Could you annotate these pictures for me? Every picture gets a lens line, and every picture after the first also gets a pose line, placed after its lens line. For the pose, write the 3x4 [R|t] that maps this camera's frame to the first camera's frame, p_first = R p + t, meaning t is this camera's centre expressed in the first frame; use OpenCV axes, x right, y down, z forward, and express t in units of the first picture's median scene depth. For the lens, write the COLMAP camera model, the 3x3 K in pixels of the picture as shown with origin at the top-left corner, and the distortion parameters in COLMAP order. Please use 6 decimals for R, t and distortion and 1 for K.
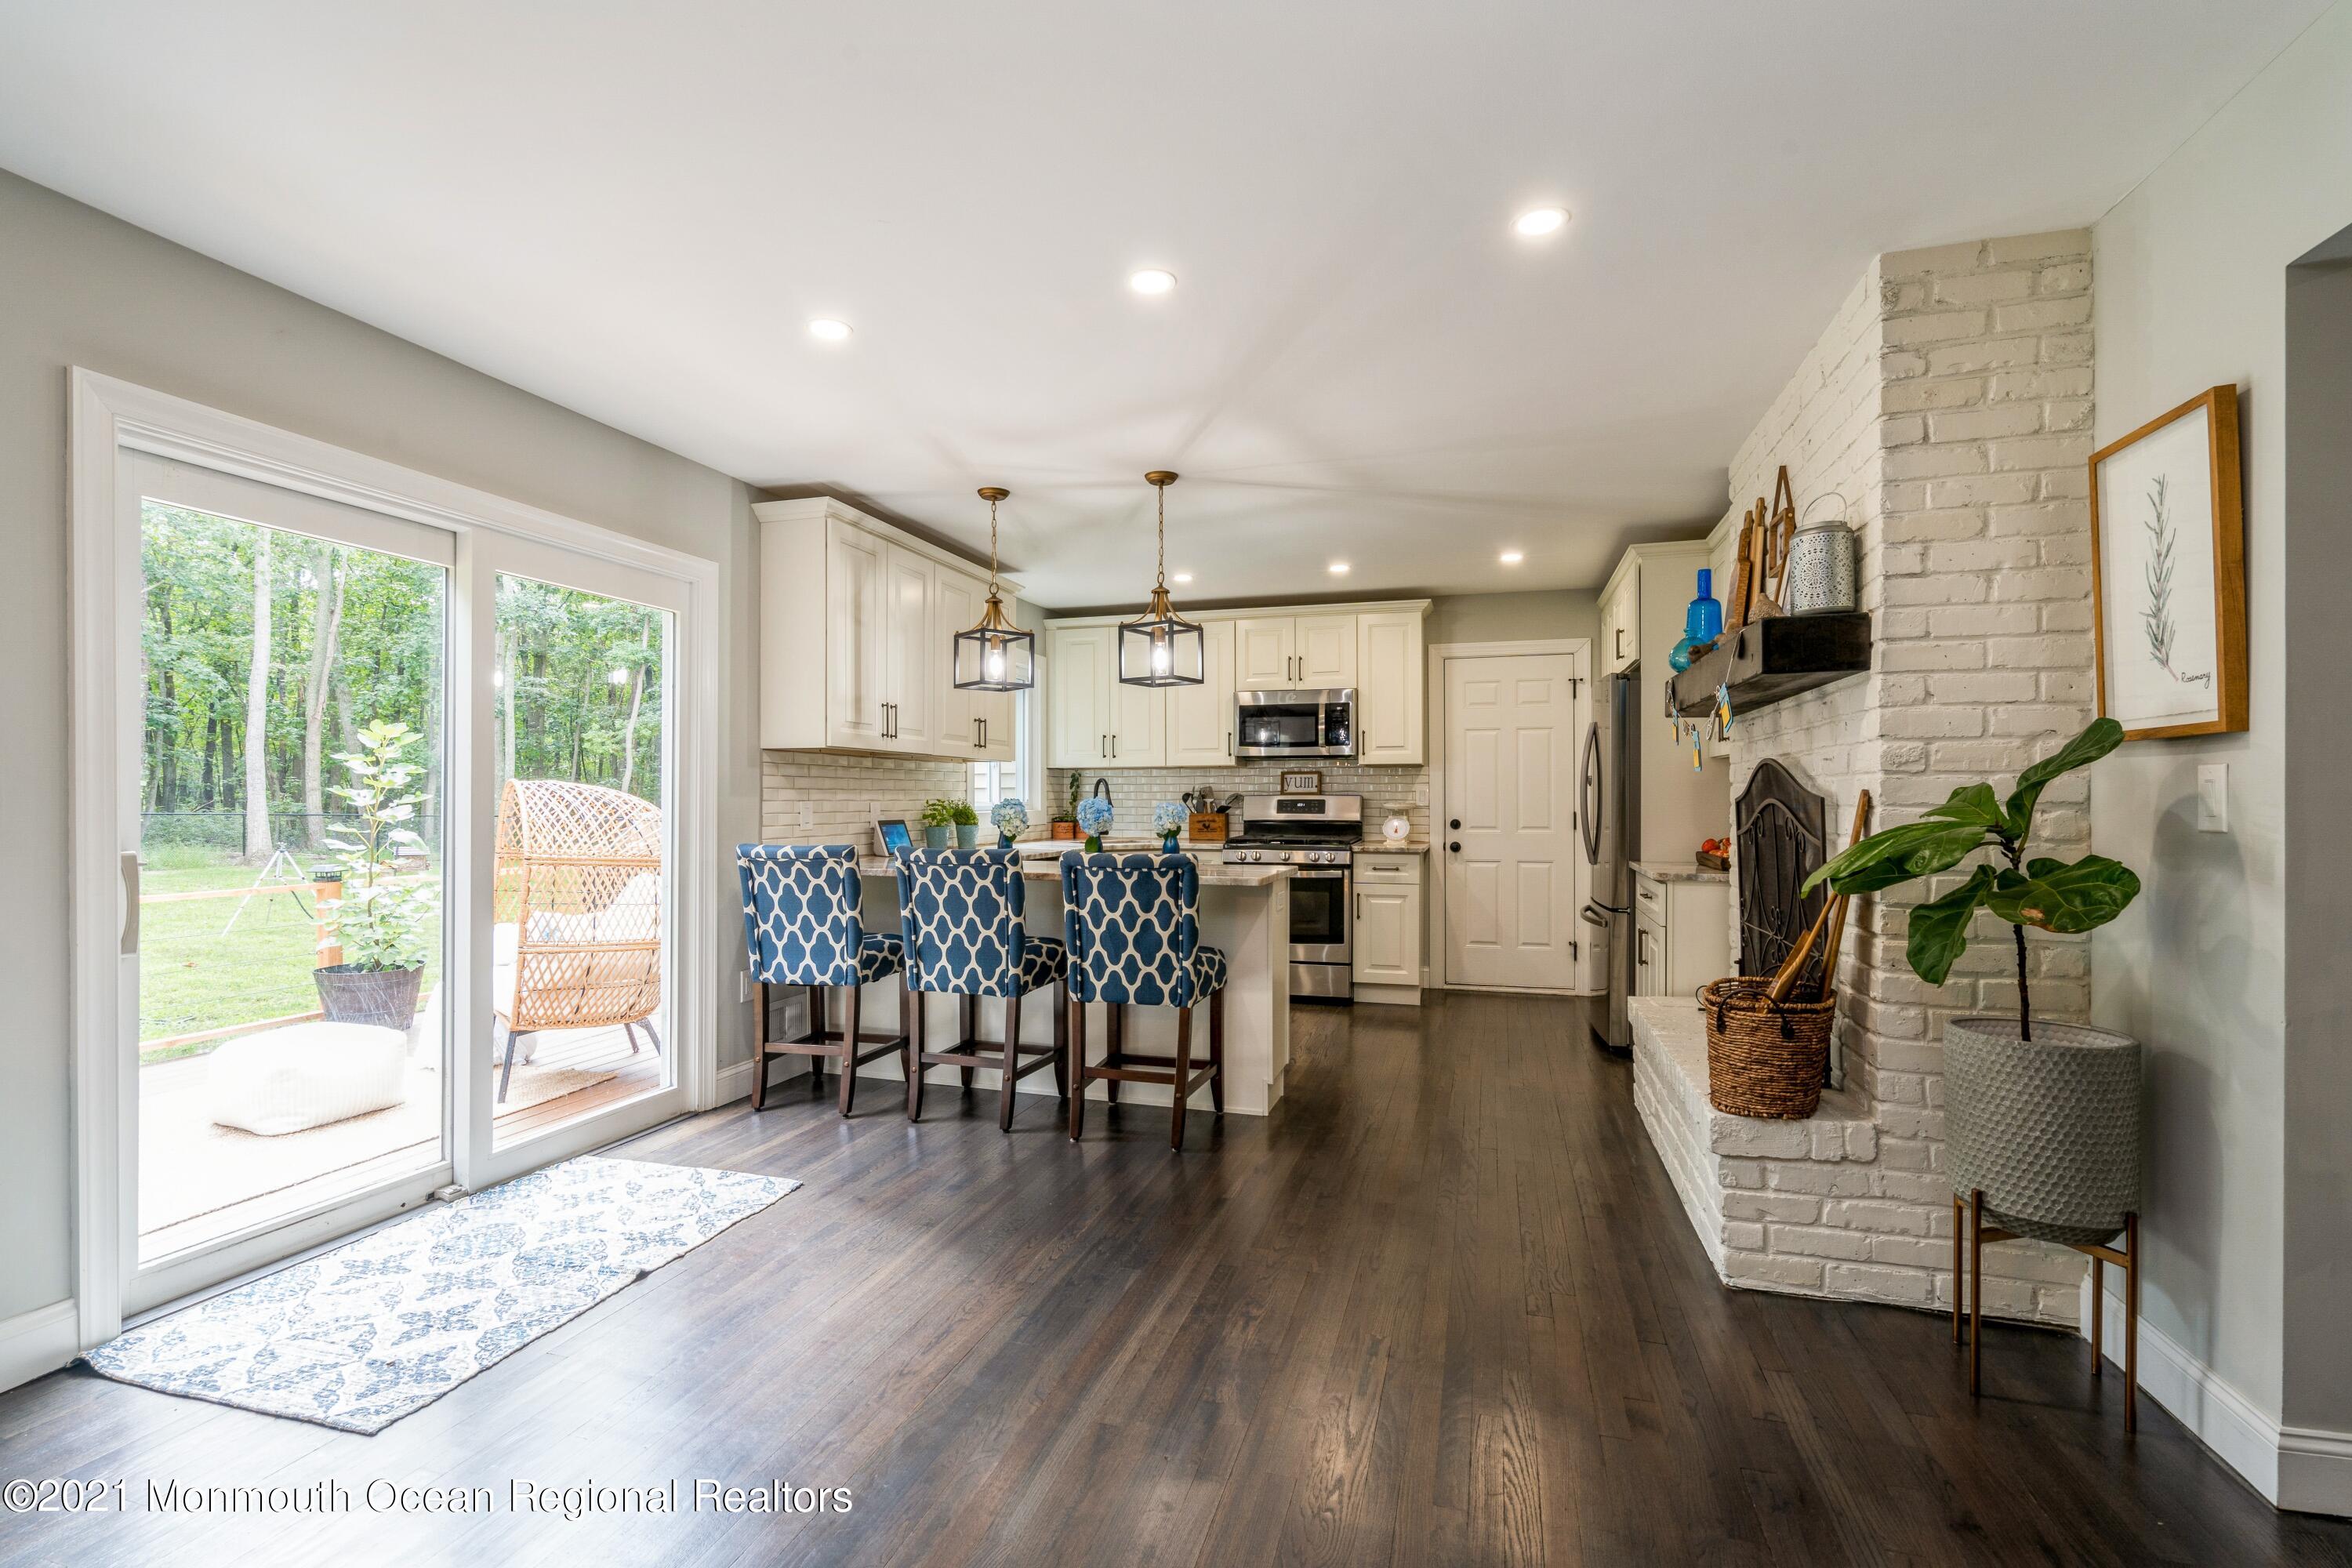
lens RADIAL K [[1081.8, 0, 1173.4], [0, 1081.8, 796.9], [0, 0, 1]] dist [-0.001757, -0.000088]
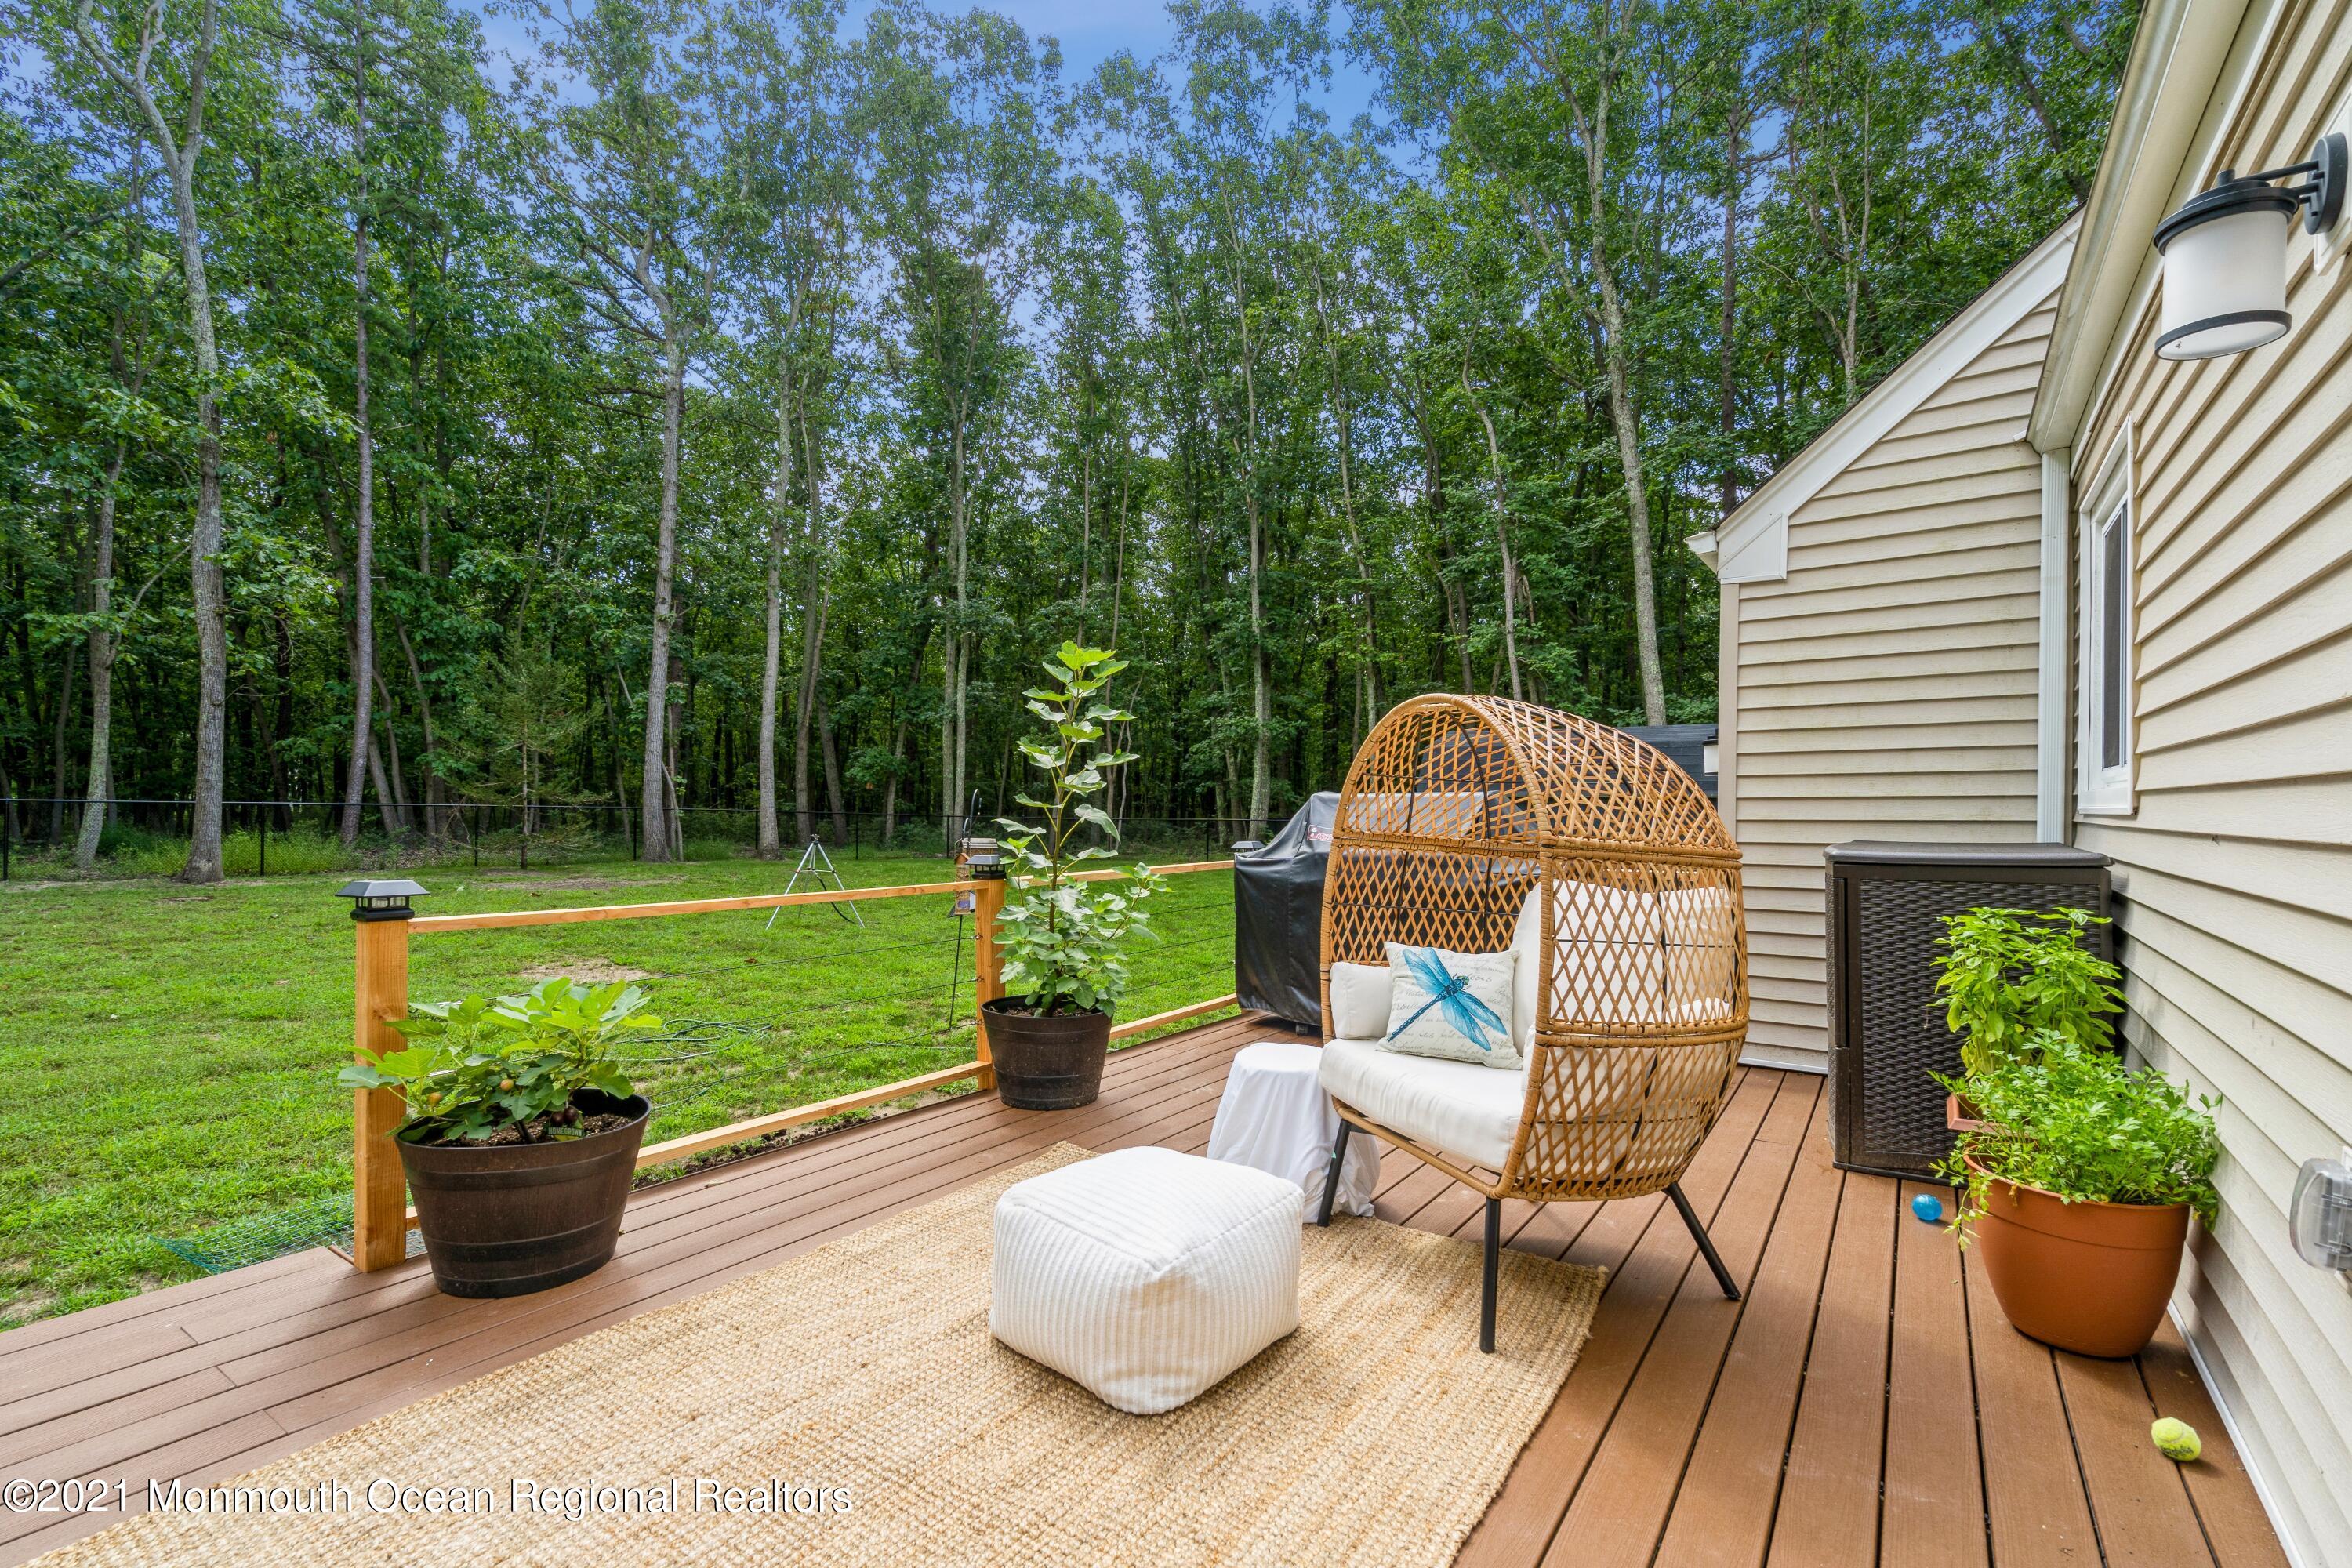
lens RADIAL K [[1081.8, 0, 1173.4], [0, 1081.8, 796.9], [0, 0, 1]] dist [-0.001757, -0.000088]
pose [[0.950175, 0.001784, -0.311712, -0.460565], [-0.004365, 0.999962, -0.007583, 0.030362], [0.311686, 0.008566, 0.950147, 0.375983]]
